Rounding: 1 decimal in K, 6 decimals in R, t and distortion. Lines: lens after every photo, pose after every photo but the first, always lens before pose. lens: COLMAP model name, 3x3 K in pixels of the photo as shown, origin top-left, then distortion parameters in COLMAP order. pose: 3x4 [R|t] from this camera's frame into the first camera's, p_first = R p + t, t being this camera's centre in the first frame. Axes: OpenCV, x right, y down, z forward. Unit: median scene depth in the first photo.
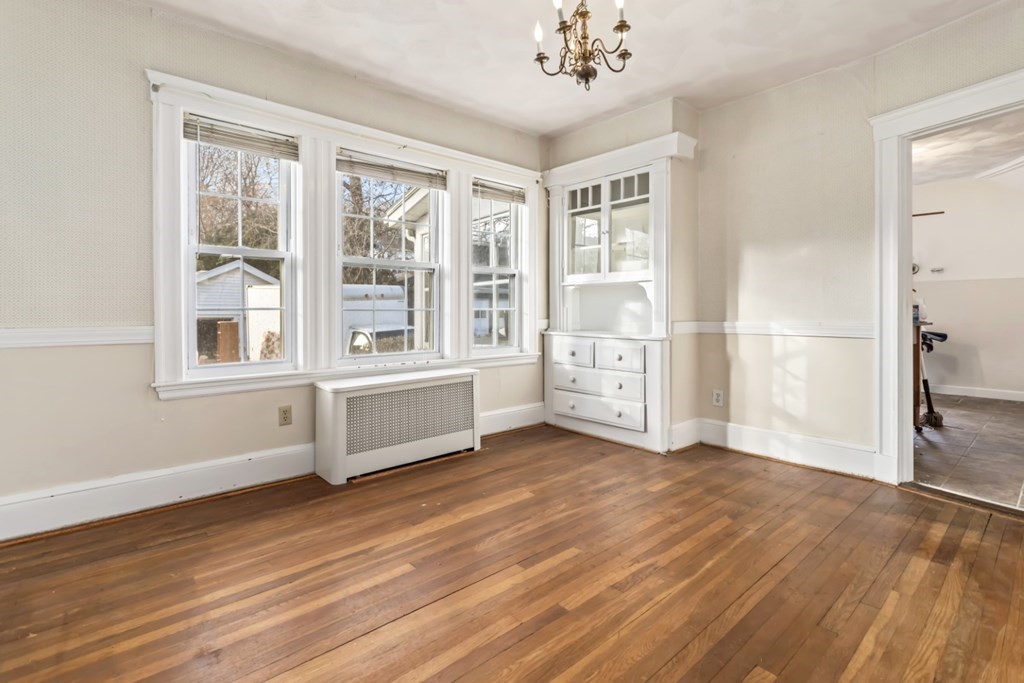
lens RADIAL K [[487.3, 0, 515.8], [0, 487.3, 320.7], [0, 0, 1]] dist [0.001487, 0.000650]
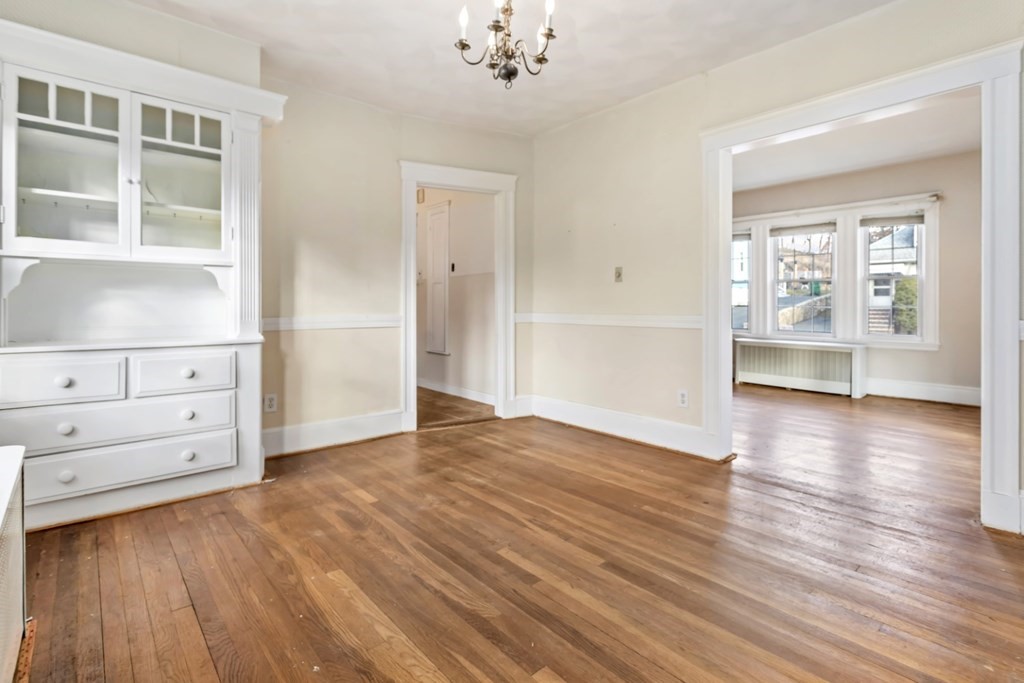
lens RADIAL K [[490.3, 0, 513.4], [0, 490.3, 315.0], [0, 0, 1]] dist [0.000026, 0.000480]
pose [[0.013935, -0.016038, 0.999774, -0.674829], [0.020677, 0.999662, 0.015748, -0.011830], [-0.999689, 0.020453, 0.014262, 0.760714]]
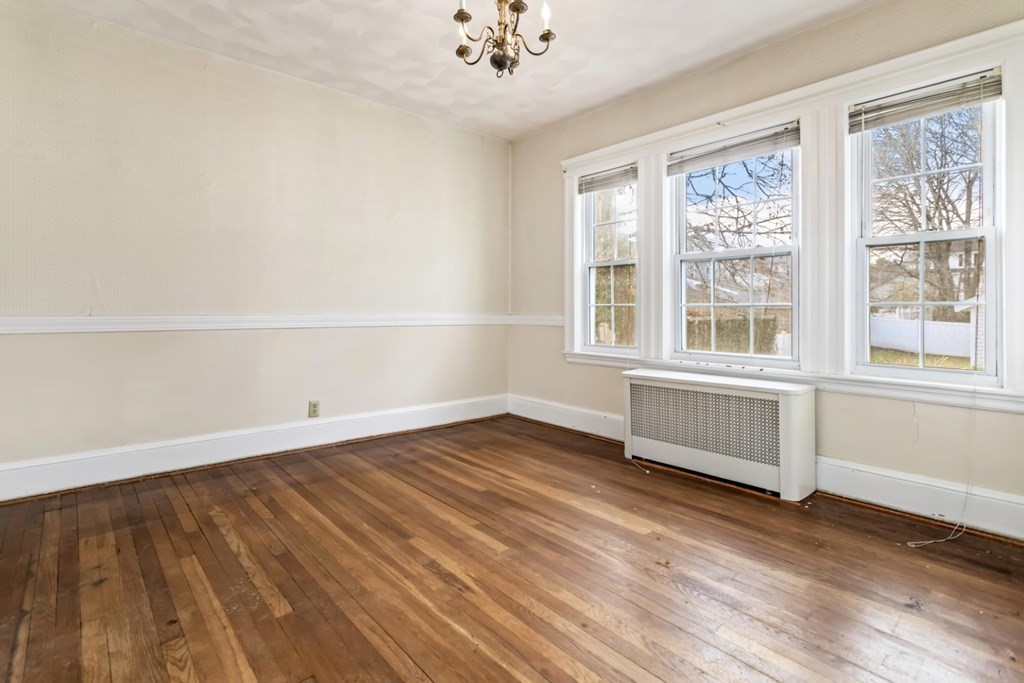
lens RADIAL K [[495.6, 0, 509.1], [0, 495.6, 309.8], [0, 0, 1]] dist [-0.000778, 0.000031]
pose [[-0.016299, -0.001228, -0.999866, 0.883777], [-0.023327, 0.999728, -0.000848, -0.004038], [0.999595, 0.023310, -0.016323, 0.809660]]
